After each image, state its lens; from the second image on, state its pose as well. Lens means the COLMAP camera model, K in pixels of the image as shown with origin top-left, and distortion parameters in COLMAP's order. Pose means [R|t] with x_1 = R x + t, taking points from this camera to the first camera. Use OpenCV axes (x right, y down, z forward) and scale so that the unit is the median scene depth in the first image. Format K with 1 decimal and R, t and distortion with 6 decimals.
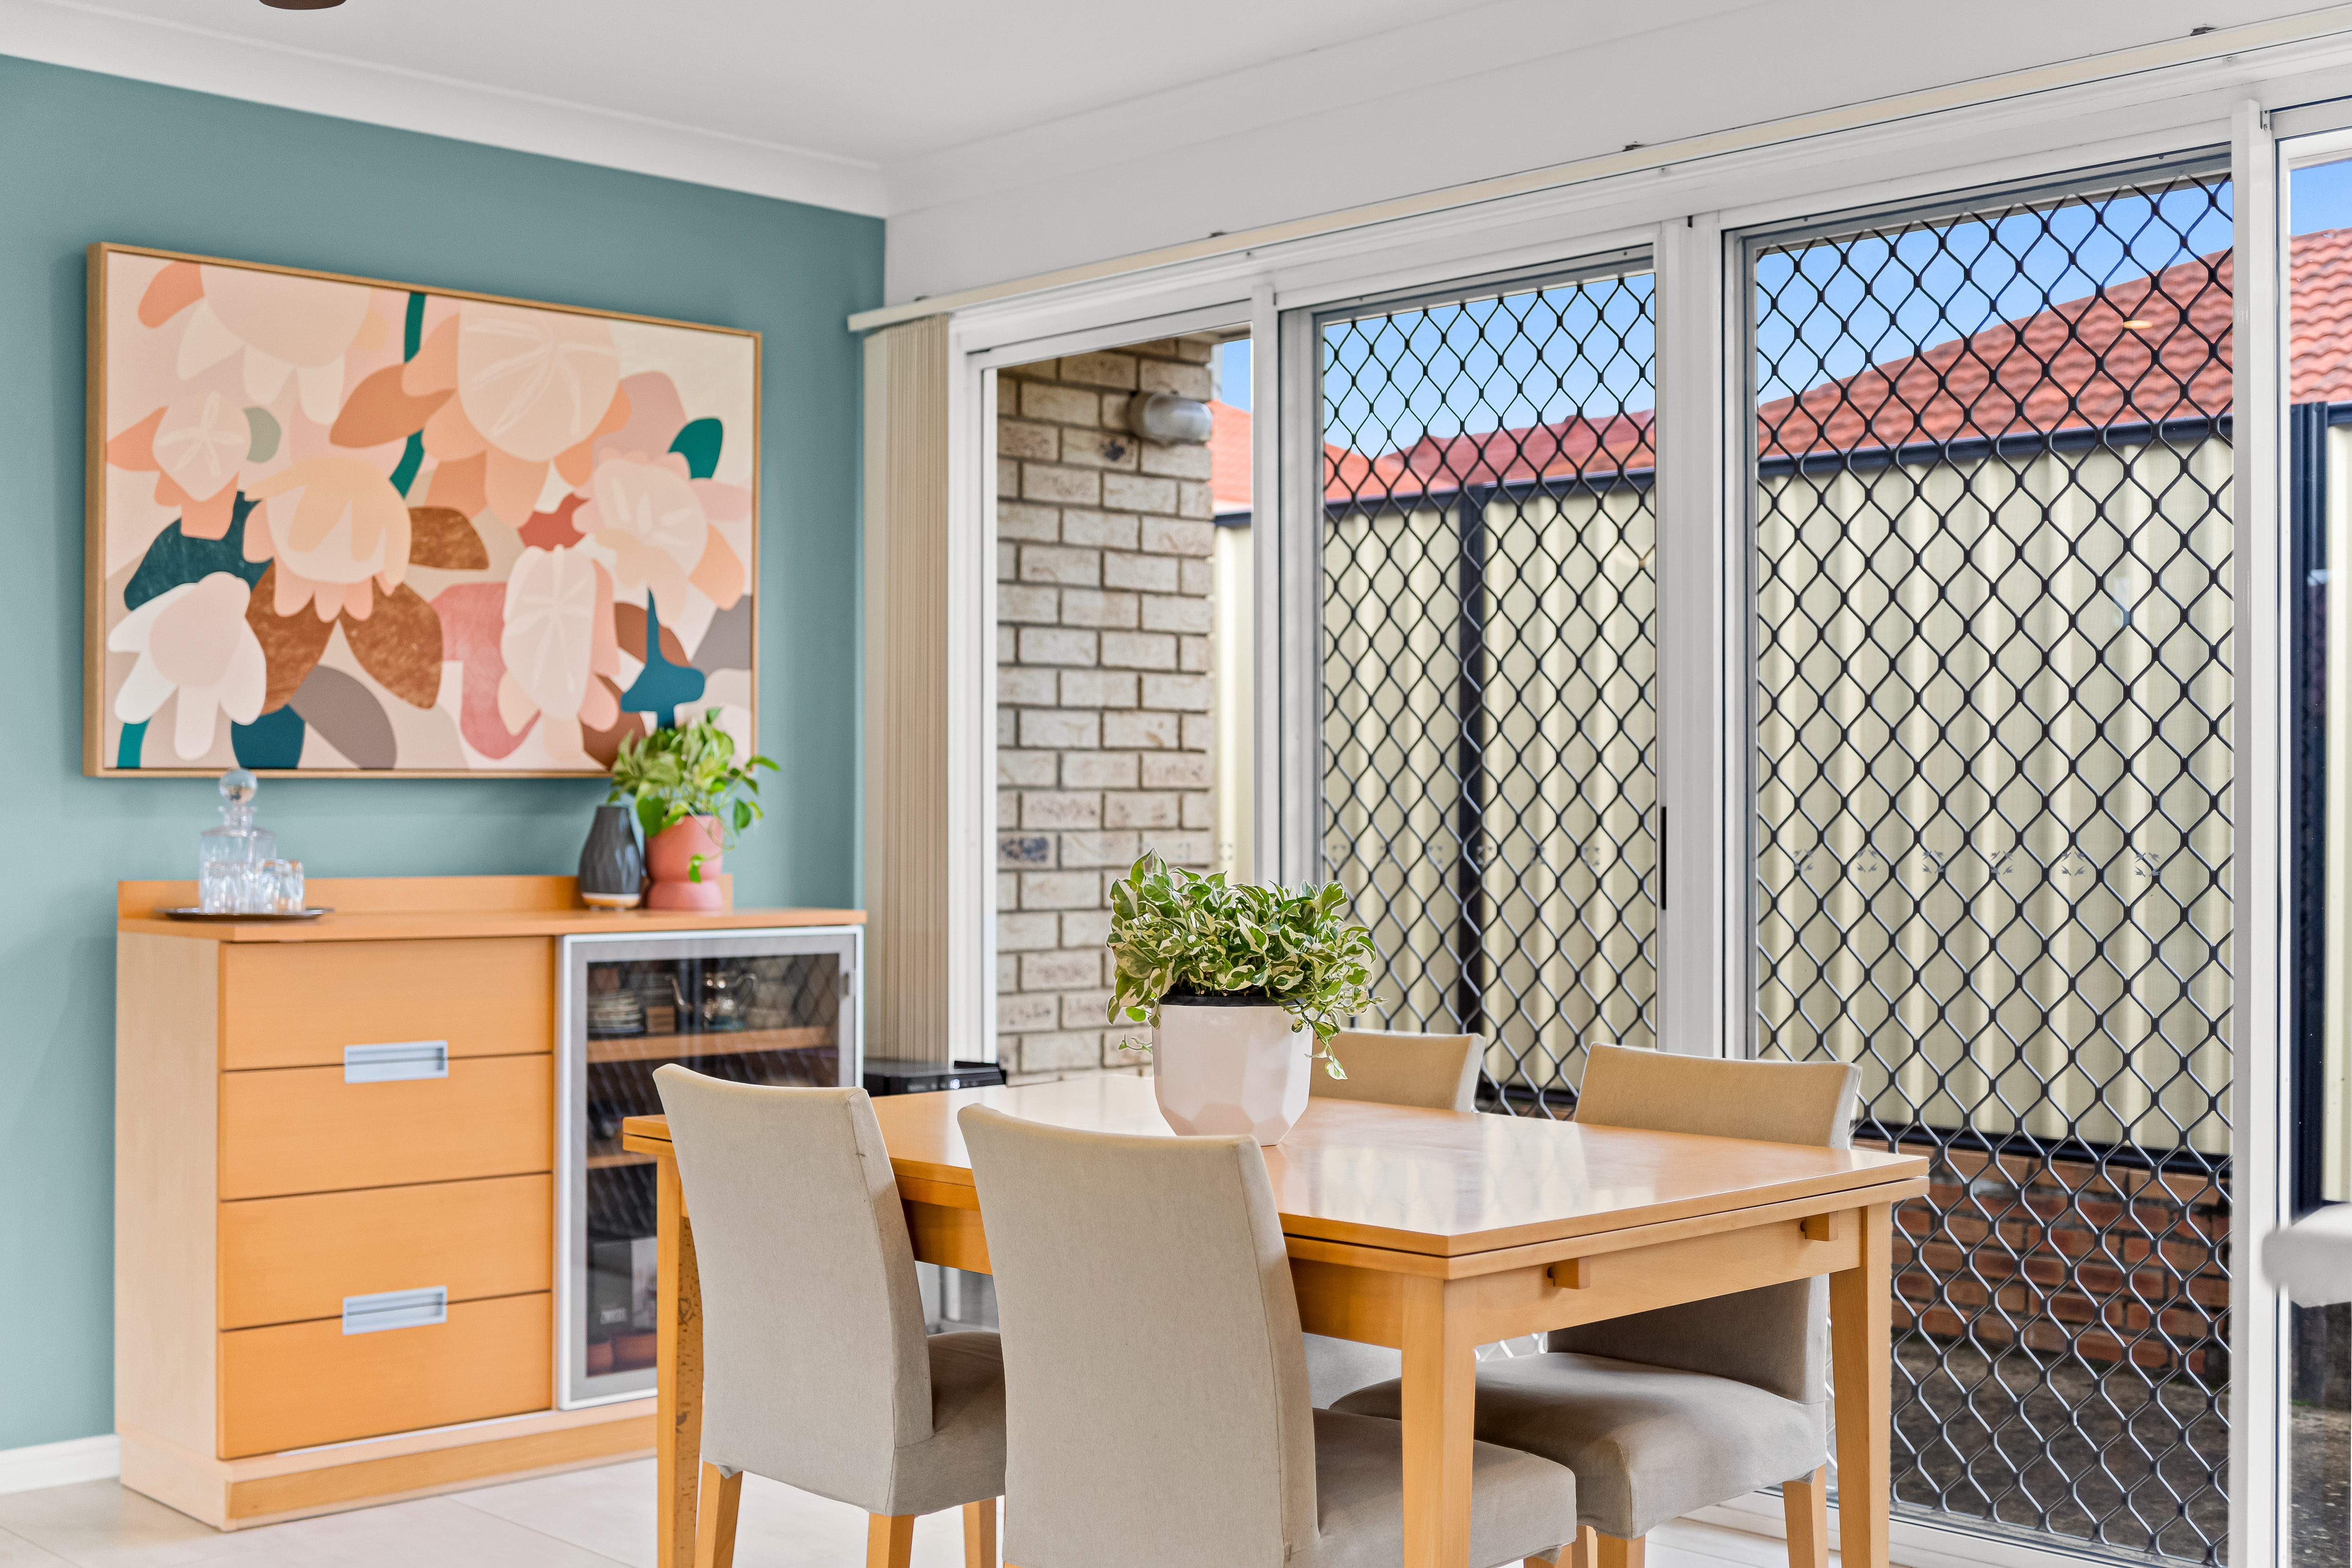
lens RADIAL K [[2715.0, 0, 1183.9], [0, 2715.0, 827.4], [0, 0, 1]] dist [-0.051128, 0.000000]
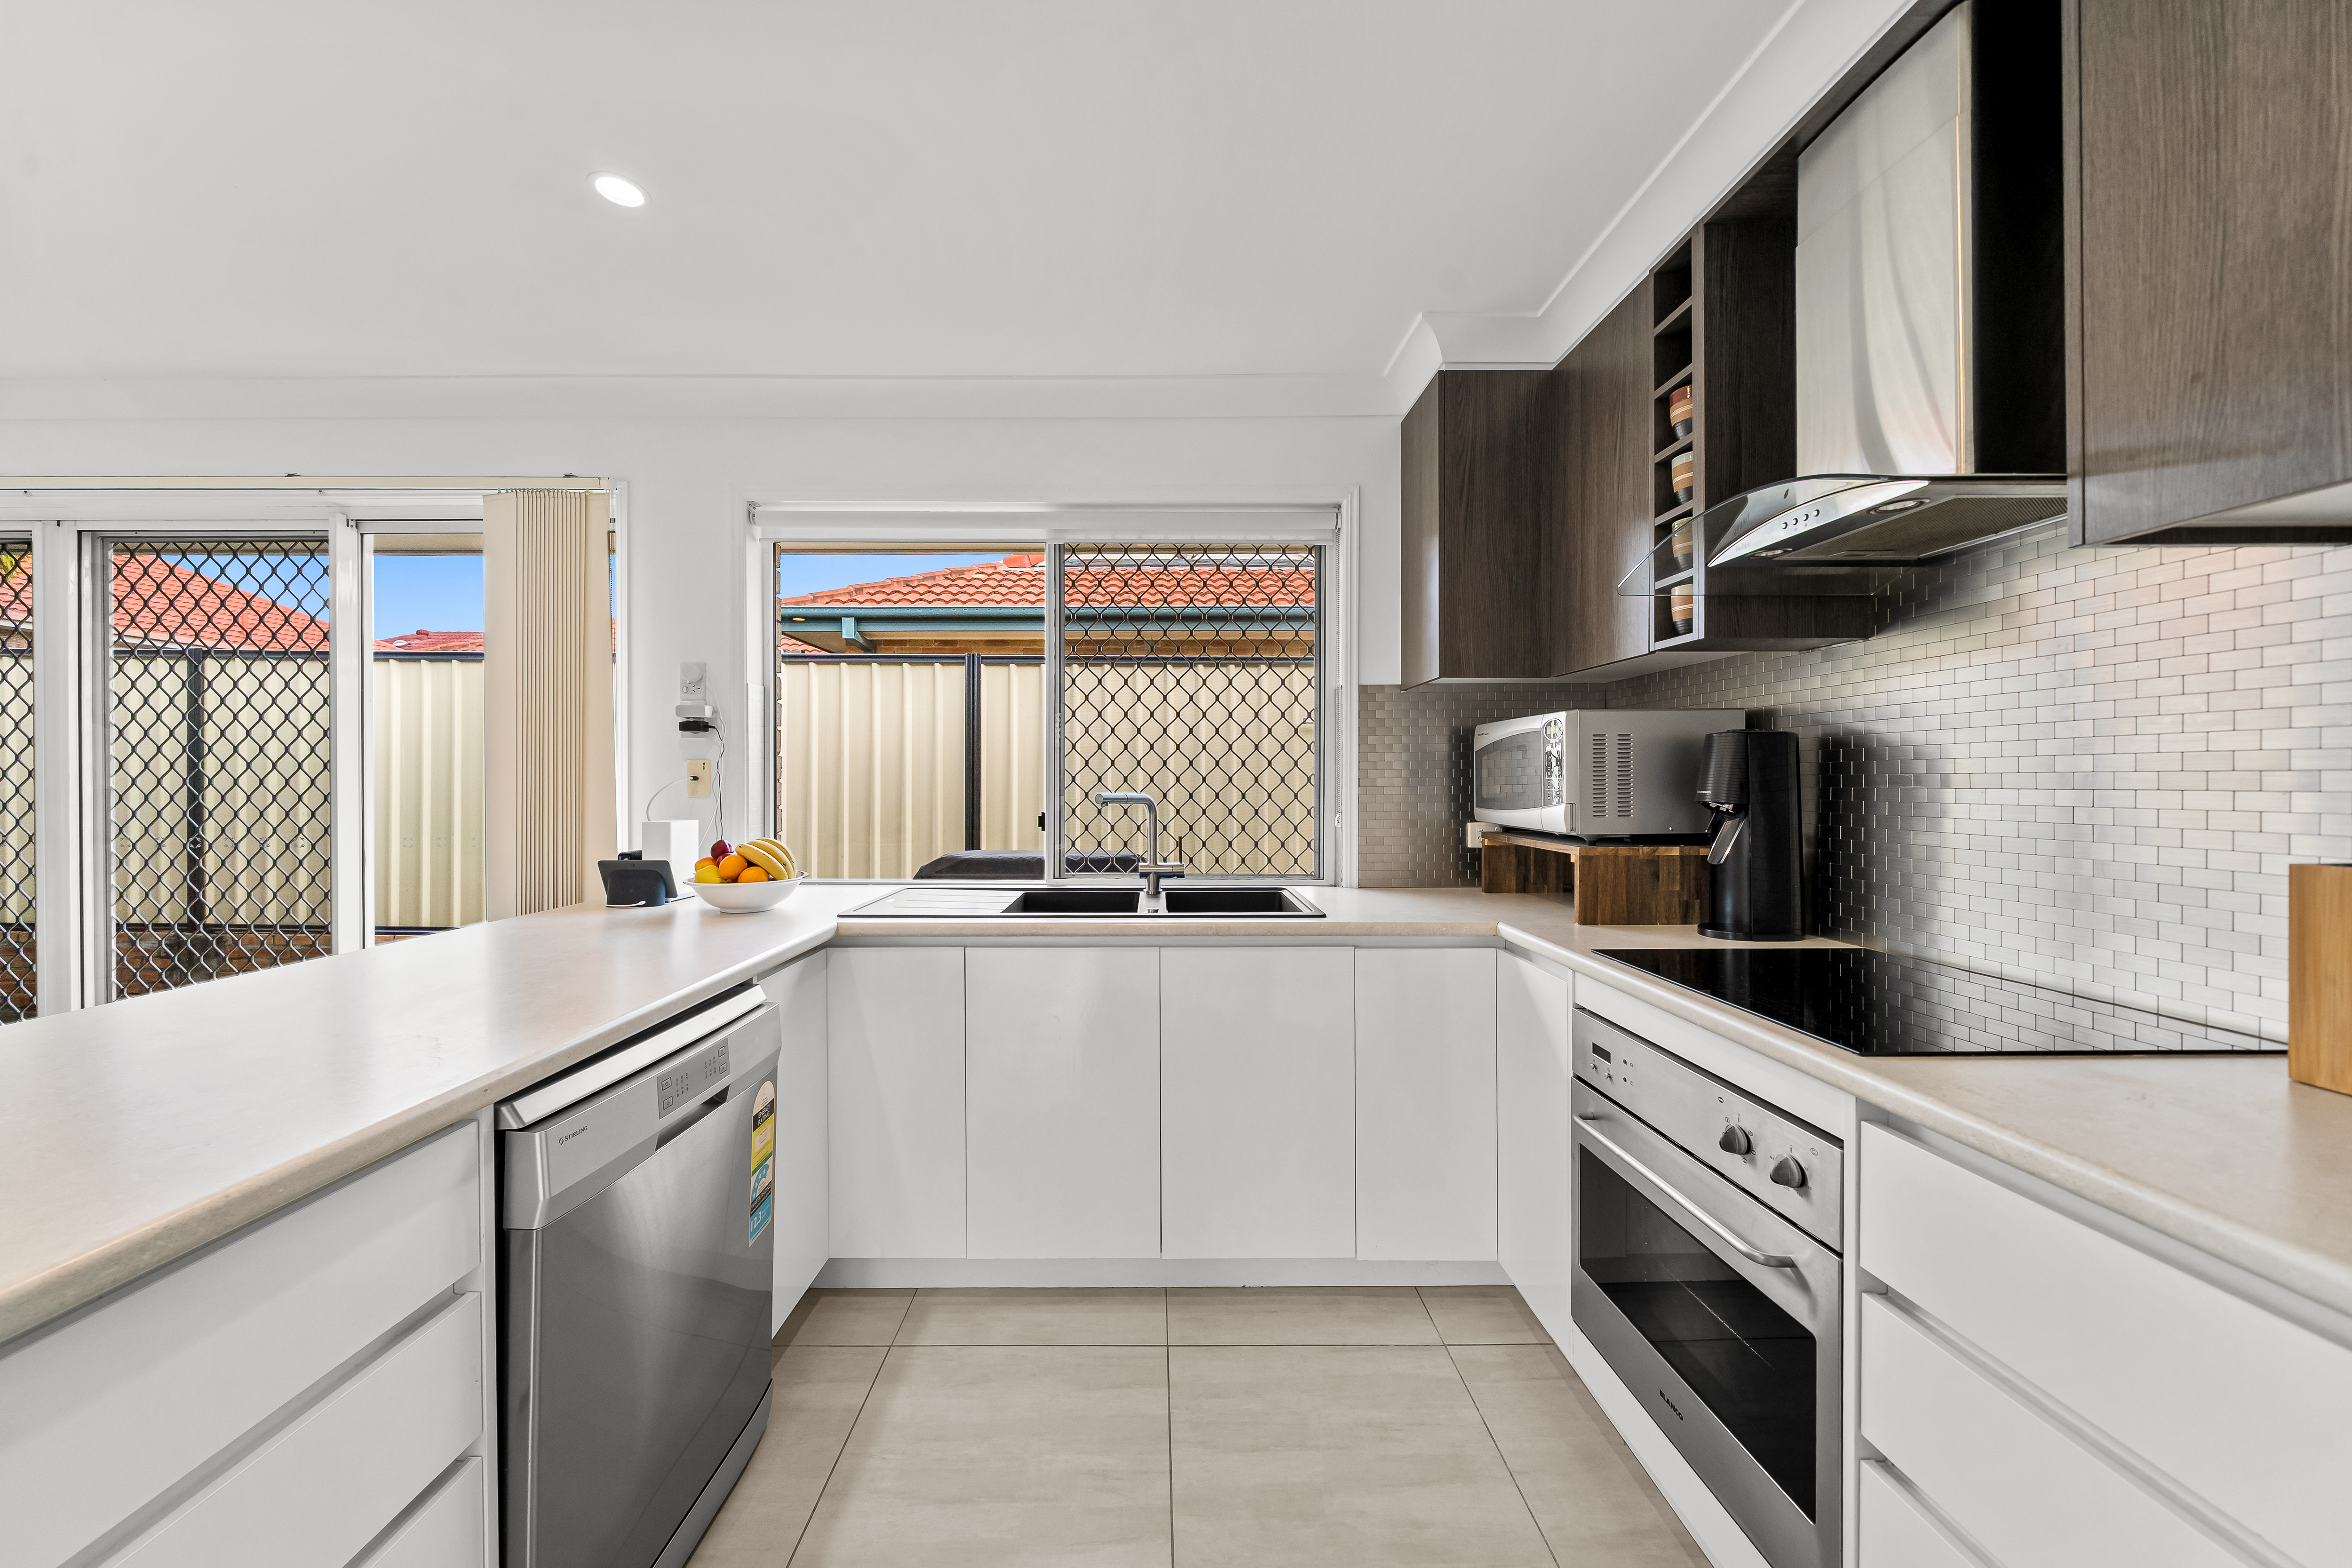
lens RADIAL K [[814.7, 0, 1143.4], [0, 814.7, 785.1], [0, 0, 1]] dist [-0.006686, 0.000158]
pose [[0.701269, -0.004869, 0.712880, 0.294280], [0.004231, 0.999987, 0.002669, -0.026359], [-0.712884, 0.001144, 0.701281, 0.011637]]
